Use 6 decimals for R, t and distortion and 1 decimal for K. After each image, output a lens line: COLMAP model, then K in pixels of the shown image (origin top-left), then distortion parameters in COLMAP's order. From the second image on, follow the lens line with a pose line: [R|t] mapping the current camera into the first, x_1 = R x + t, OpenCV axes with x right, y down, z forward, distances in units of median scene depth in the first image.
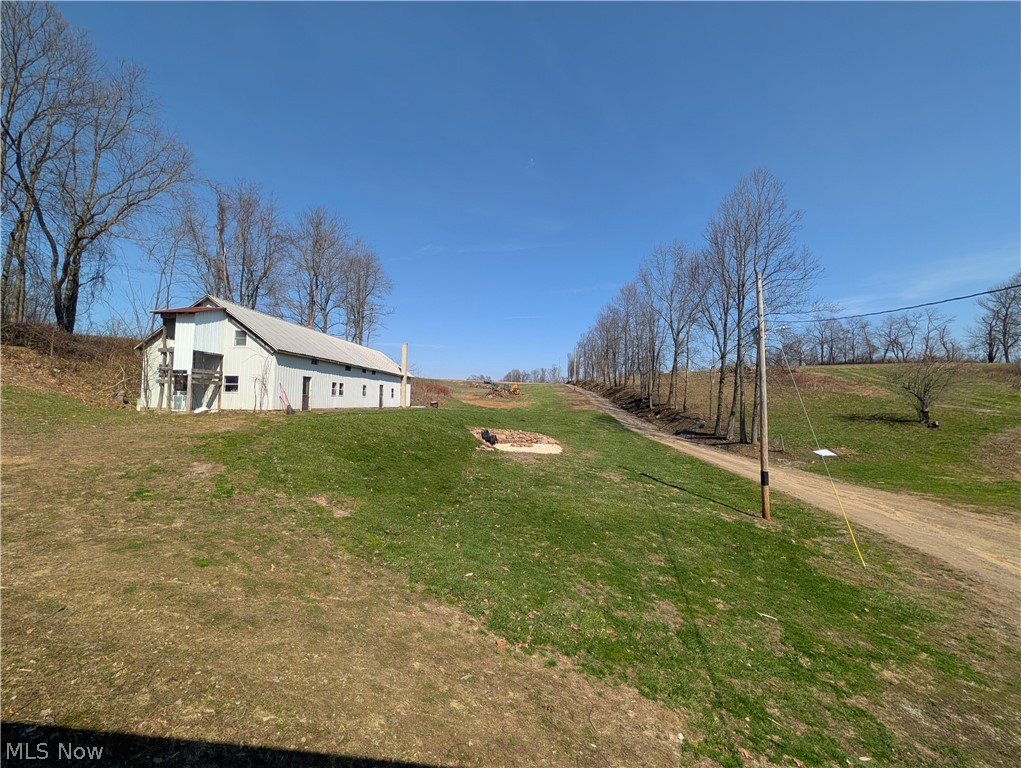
lens RADIAL K [[388.1, 0, 510.8], [0, 388.1, 382.4], [0, 0, 1]] dist [0.000940, 0.000134]
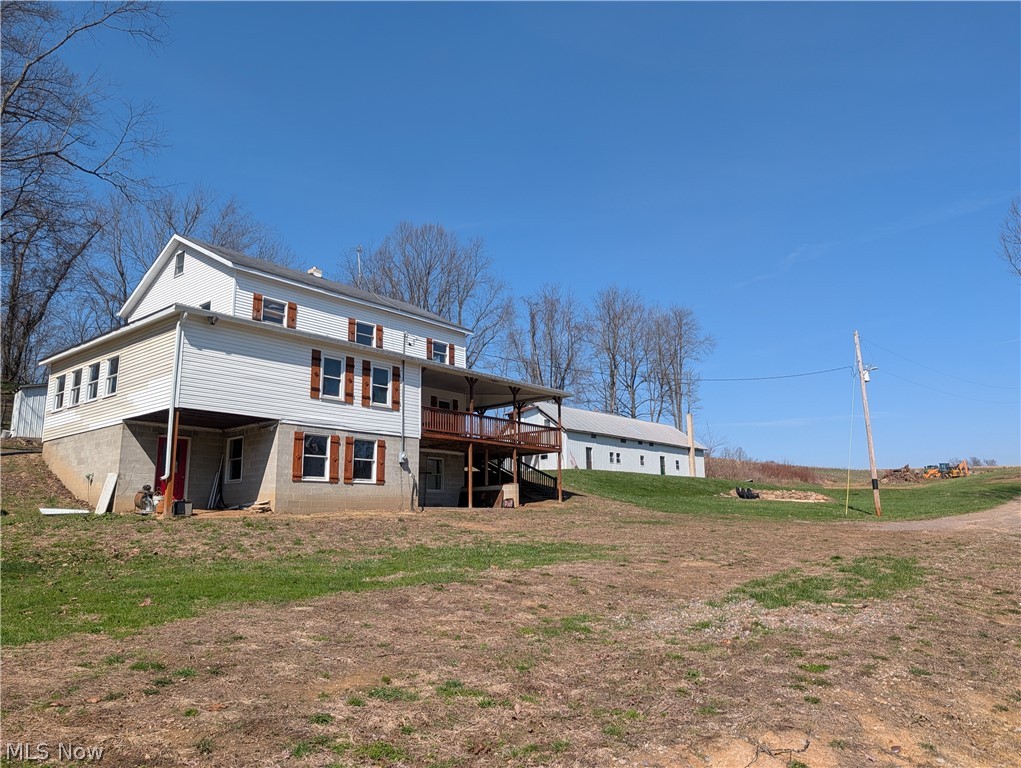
lens RADIAL K [[716.3, 0, 510.7], [0, 716.3, 382.6], [0, 0, 1]] dist [-0.000265, -0.000005]
pose [[0.769212, -0.150444, -0.621032, 0.613759], [0.053876, 0.983698, -0.171568, 0.127061], [0.636719, 0.098514, 0.764777, -0.800425]]
